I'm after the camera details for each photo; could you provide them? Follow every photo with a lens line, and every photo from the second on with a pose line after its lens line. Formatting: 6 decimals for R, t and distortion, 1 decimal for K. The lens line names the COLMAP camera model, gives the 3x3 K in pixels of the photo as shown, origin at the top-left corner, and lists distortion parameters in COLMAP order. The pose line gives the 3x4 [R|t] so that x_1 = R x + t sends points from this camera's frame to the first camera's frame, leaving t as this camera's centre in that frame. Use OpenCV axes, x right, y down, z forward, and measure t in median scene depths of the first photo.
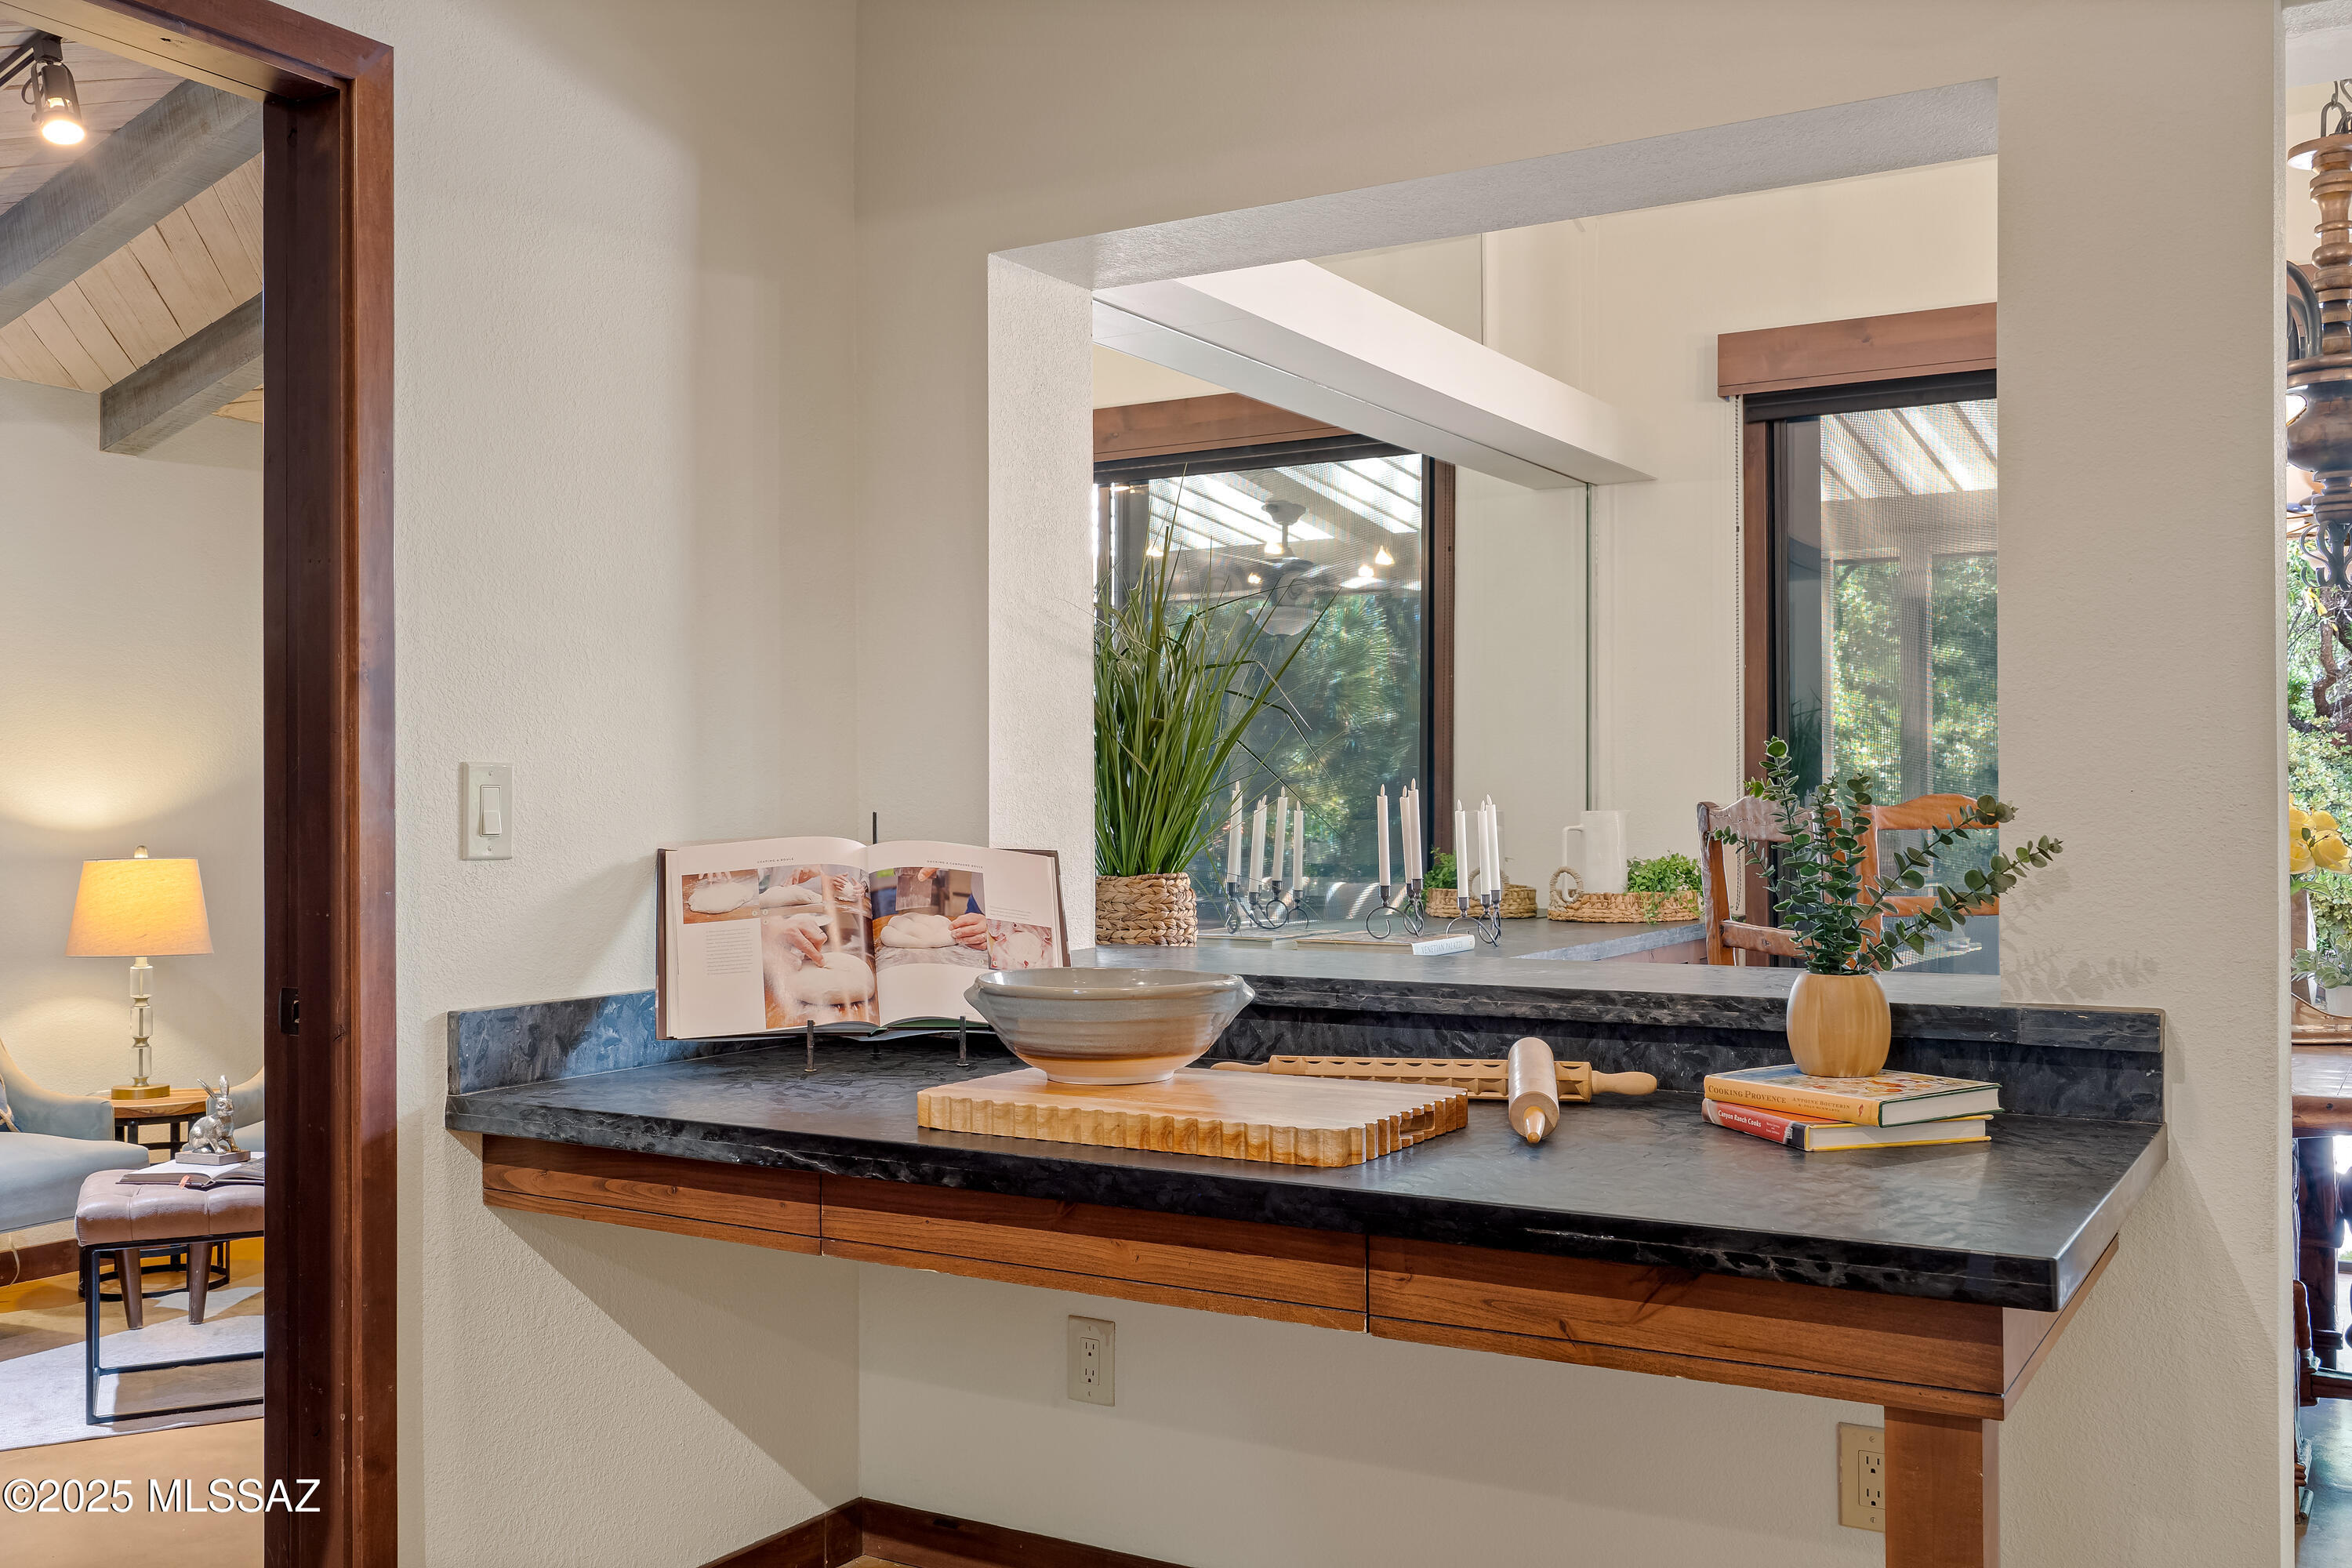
lens RADIAL K [[2091.0, 0, 1176.0], [0, 2091.0, 784.0], [0, 0, 1]] dist [0.000576, 0.000529]
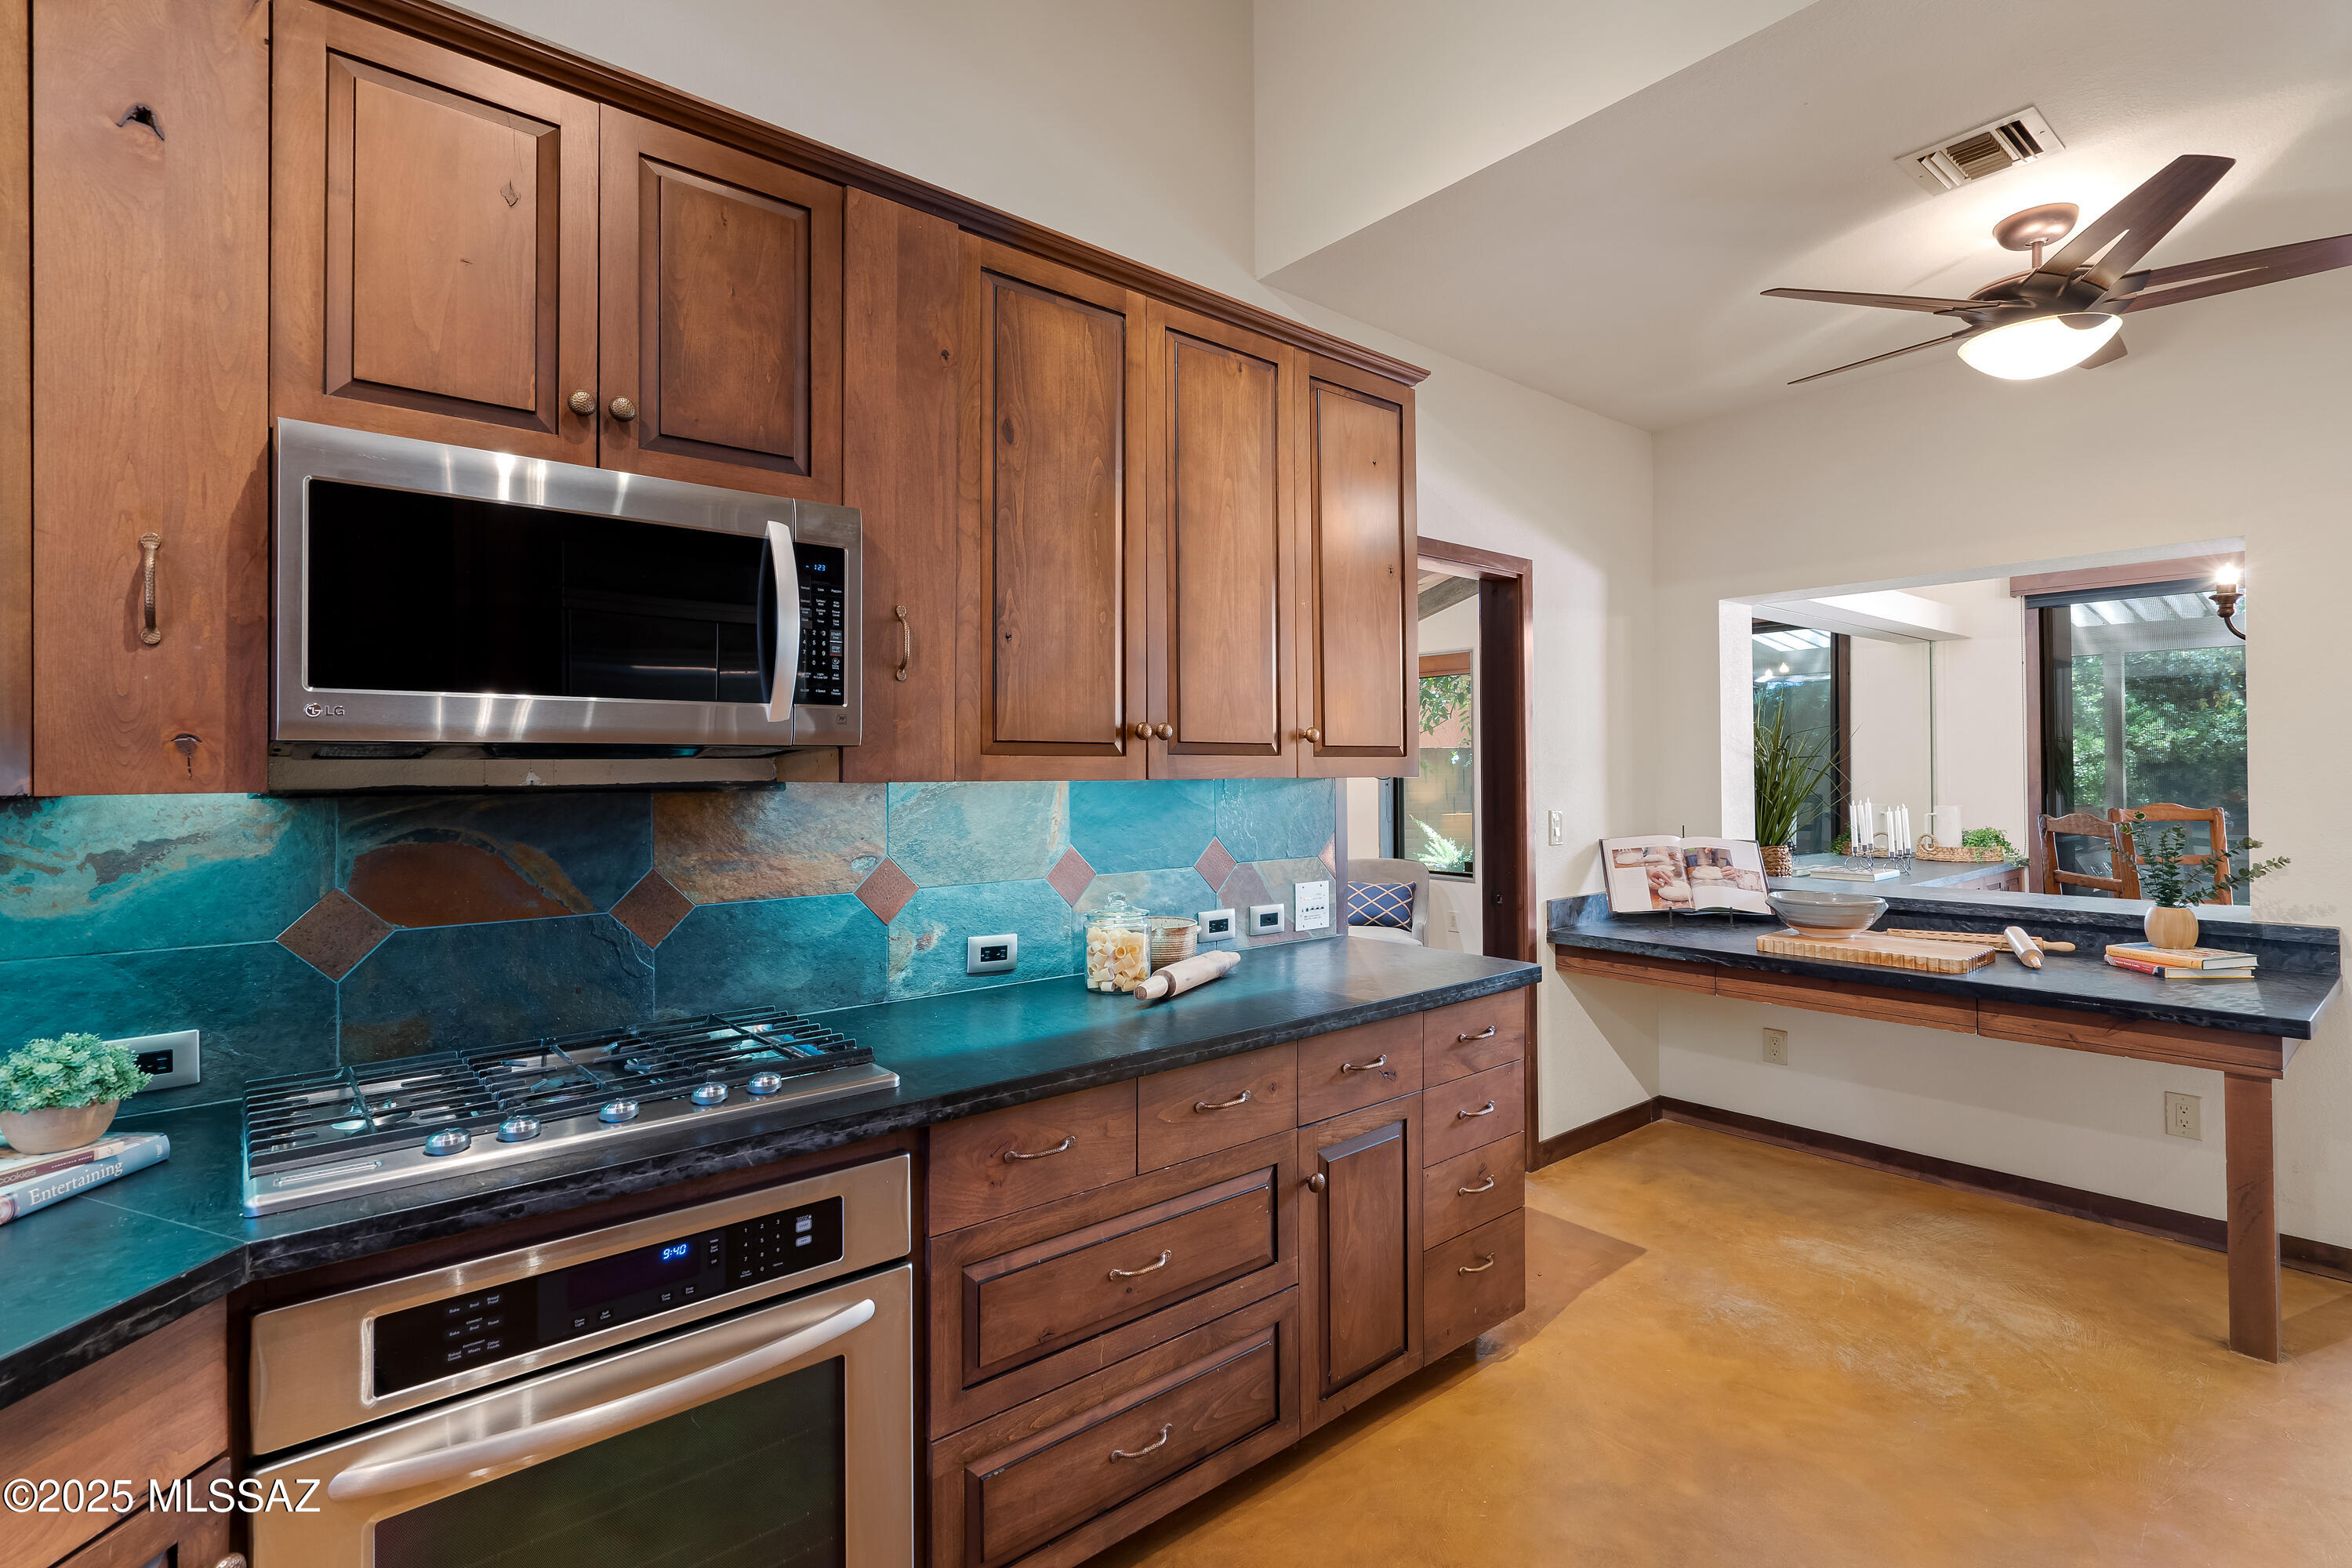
lens RADIAL K [[1102.1, 0, 1184.5], [0, 1102.1, 759.7], [0, 0, 1]] dist [-0.002383, 0.000115]
pose [[0.946146, -0.006230, -0.323680, -0.304928], [0.006692, 0.999978, 0.000313, -0.076604], [0.323671, -0.002462, 0.946166, -0.507760]]
